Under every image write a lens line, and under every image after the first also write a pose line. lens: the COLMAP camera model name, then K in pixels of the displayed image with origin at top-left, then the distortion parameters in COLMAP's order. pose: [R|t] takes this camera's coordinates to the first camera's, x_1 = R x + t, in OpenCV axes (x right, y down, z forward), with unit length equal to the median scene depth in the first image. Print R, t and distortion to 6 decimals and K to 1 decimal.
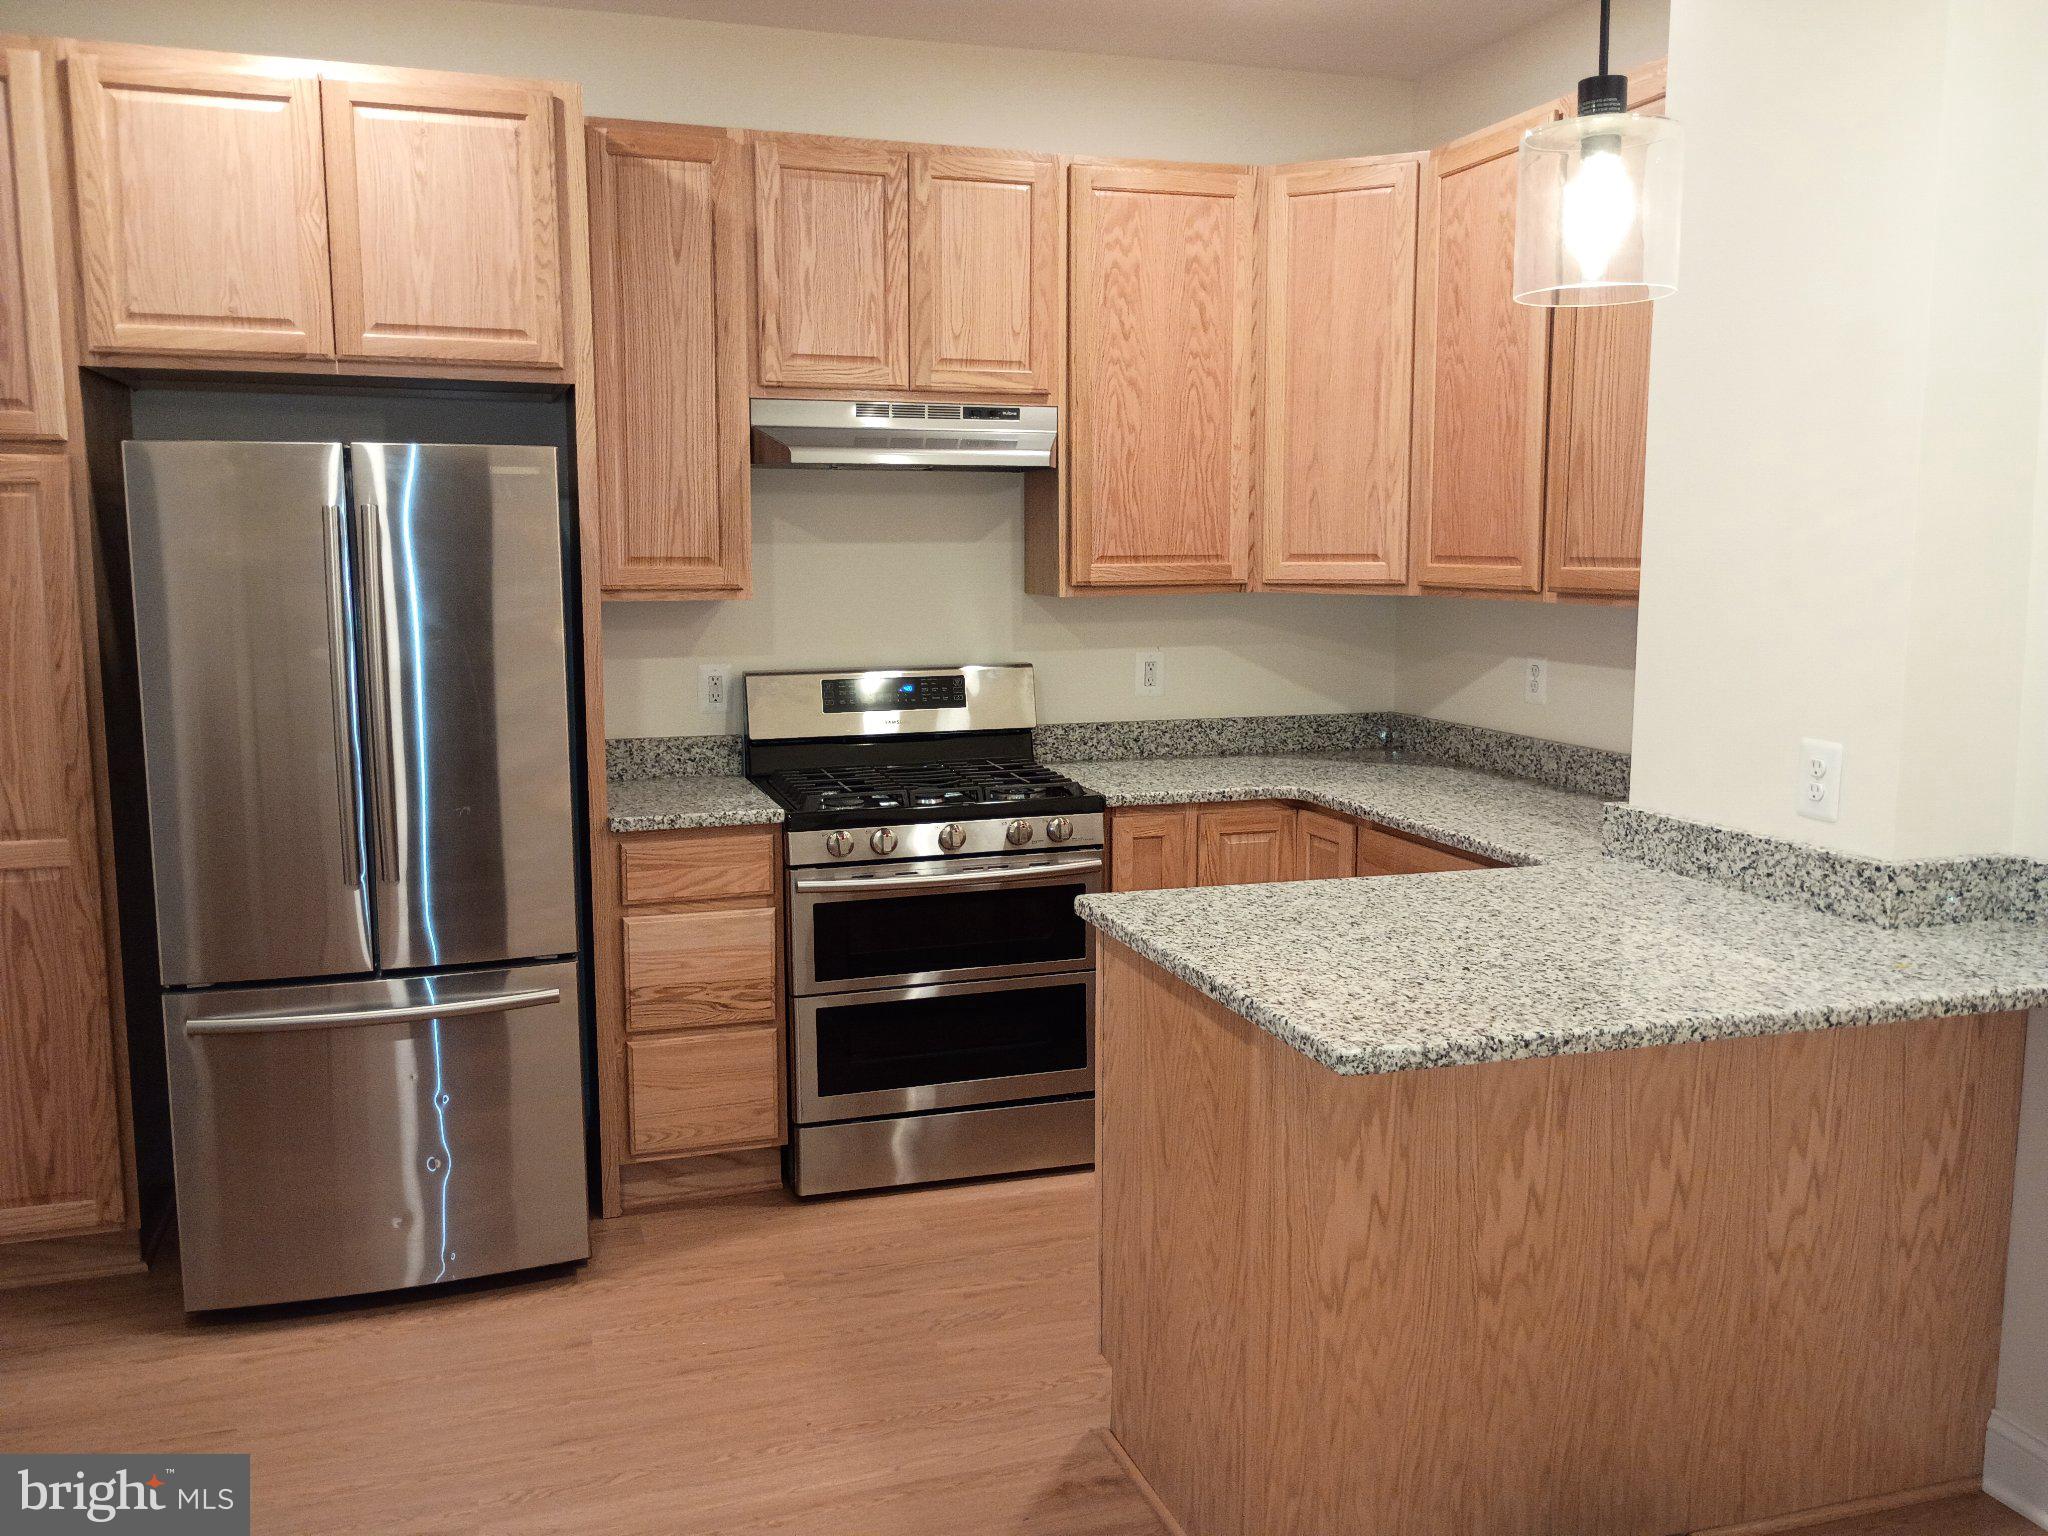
lens RADIAL K [[1674.4, 0, 1021.2], [0, 1674.4, 773.6], [0, 0, 1]] dist [0.004548, -0.003822]
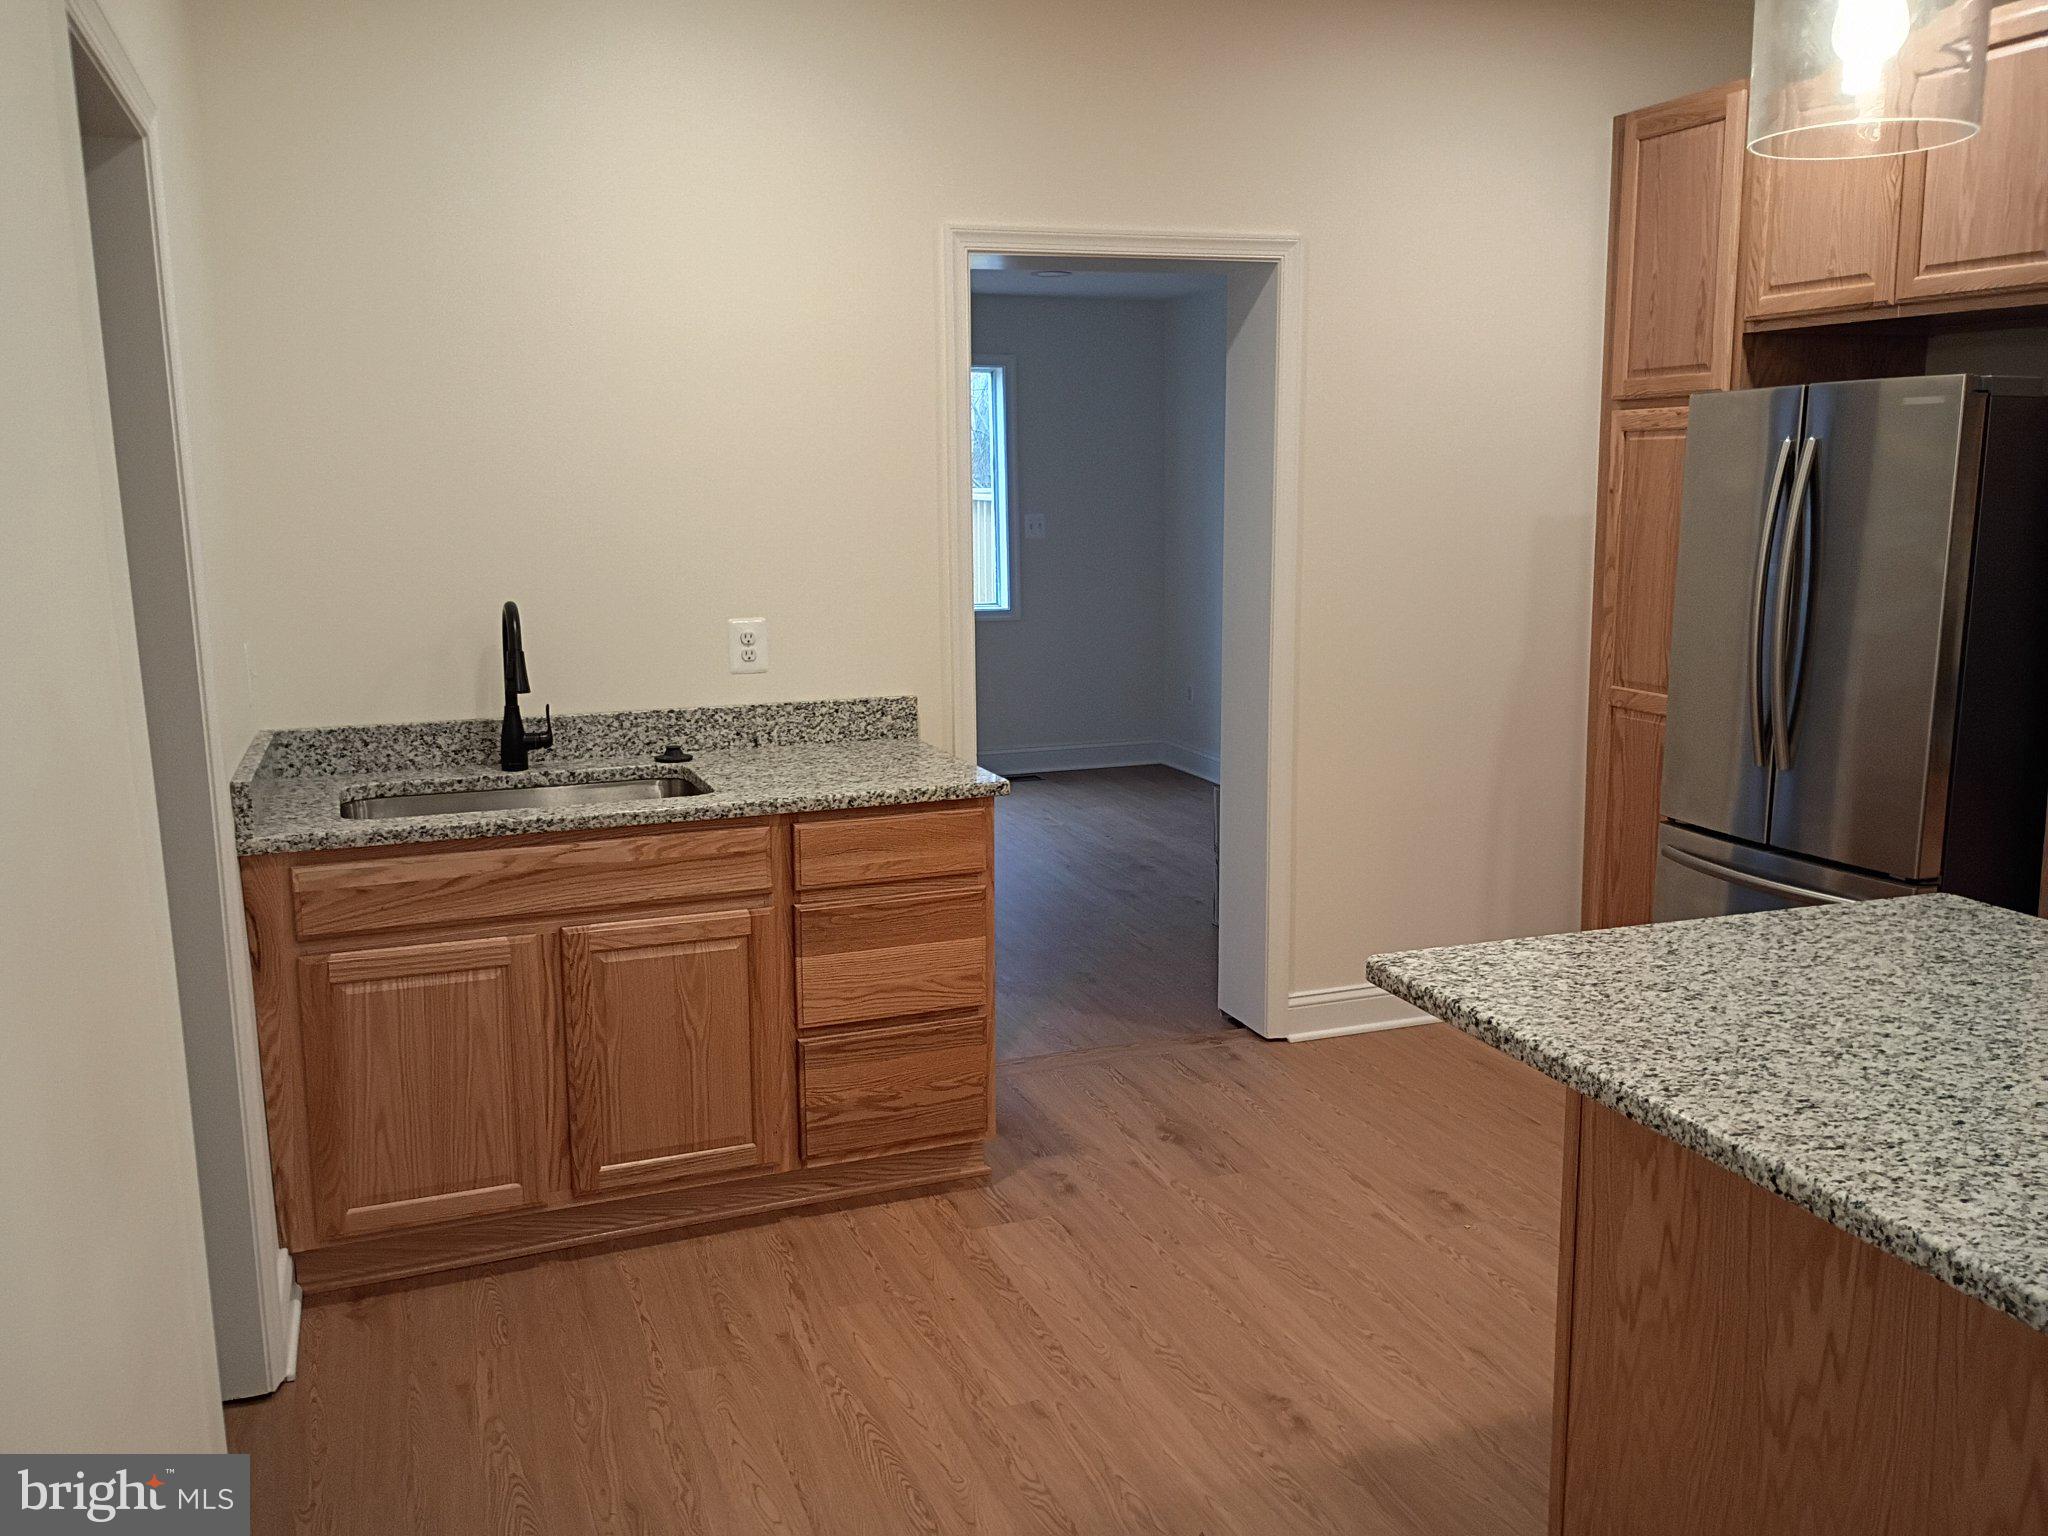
lens RADIAL K [[1674.4, 0, 1021.5], [0, 1674.4, 766.3], [0, 0, 1]] dist [0.004548, -0.003822]
pose [[0.057153, 0.171647, -0.983499, 1.007694], [-0.127276, 0.978324, 0.163348, -0.084597], [0.990219, 0.115840, 0.077761, 0.560446]]
